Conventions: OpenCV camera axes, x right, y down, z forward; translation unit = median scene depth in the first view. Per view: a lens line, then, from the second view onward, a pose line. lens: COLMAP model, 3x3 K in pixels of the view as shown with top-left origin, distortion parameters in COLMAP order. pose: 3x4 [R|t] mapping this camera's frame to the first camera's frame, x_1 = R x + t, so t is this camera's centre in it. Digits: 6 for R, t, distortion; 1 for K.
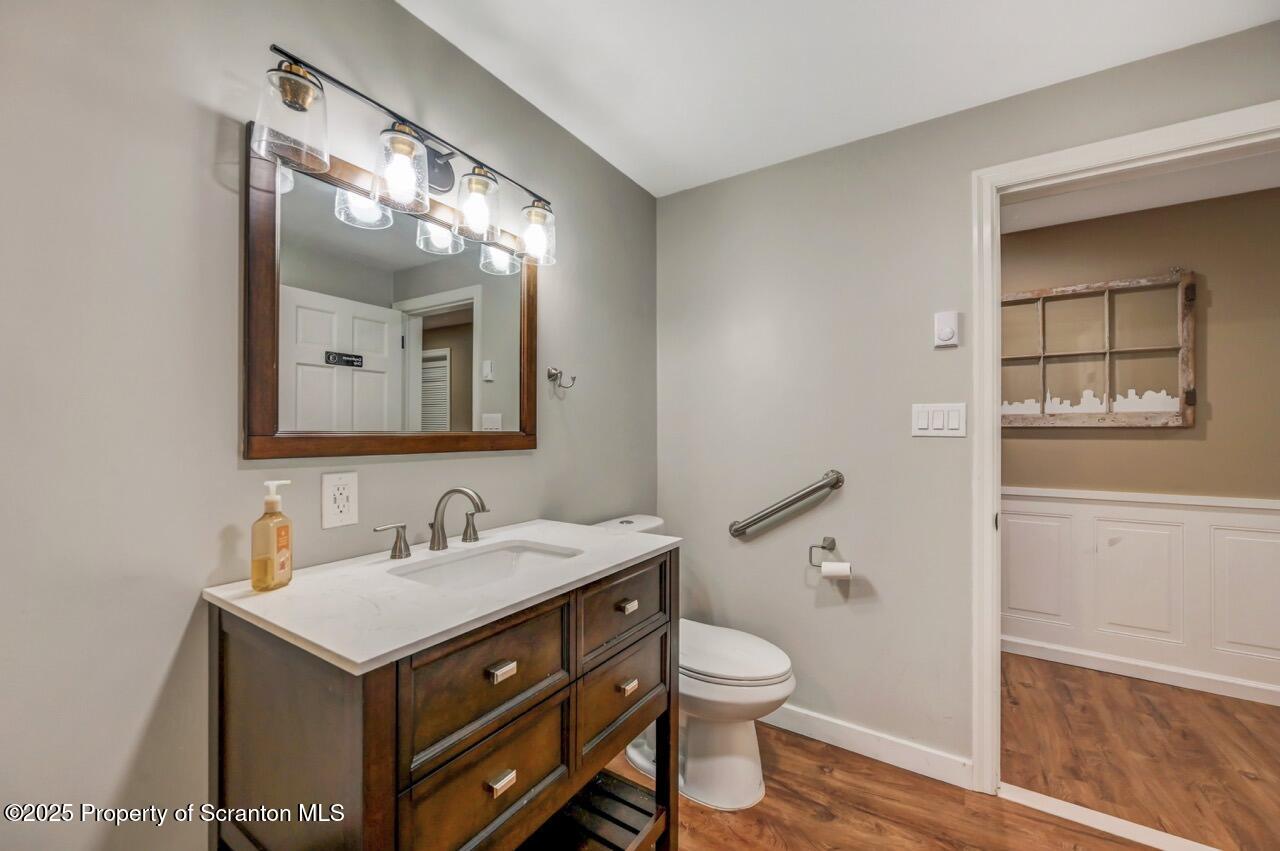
lens RADIAL K [[512.6, 0, 643.1], [0, 512.6, 431.2], [0, 0, 1]] dist [0.003009, 0.000102]
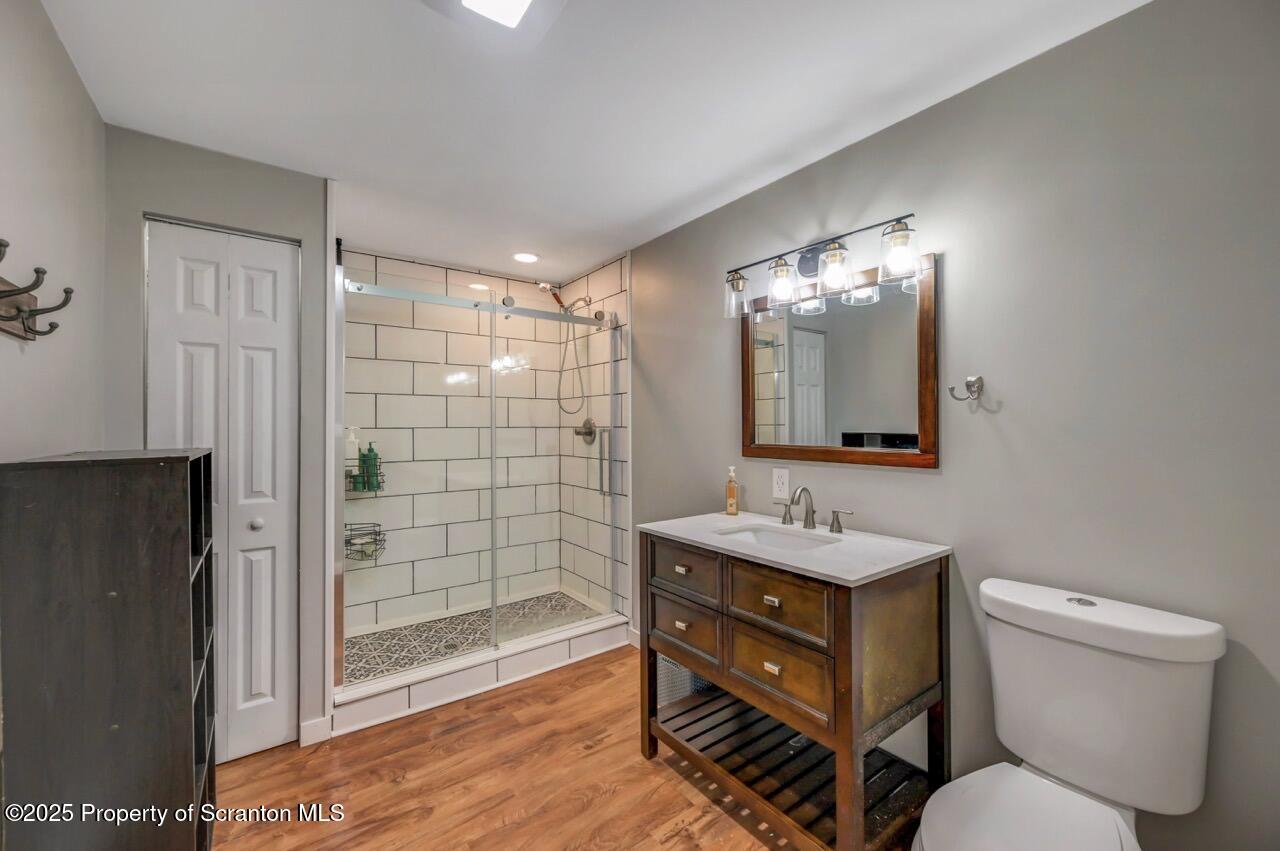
lens RADIAL K [[512.6, 0, 644.3], [0, 512.6, 422.7], [0, 0, 1]] dist [0.003009, 0.000102]
pose [[-0.368826, -0.000245, -0.929498, 1.154310], [0.010561, 0.999934, -0.004455, -0.069198], [0.929438, -0.011460, -0.368800, 1.134111]]
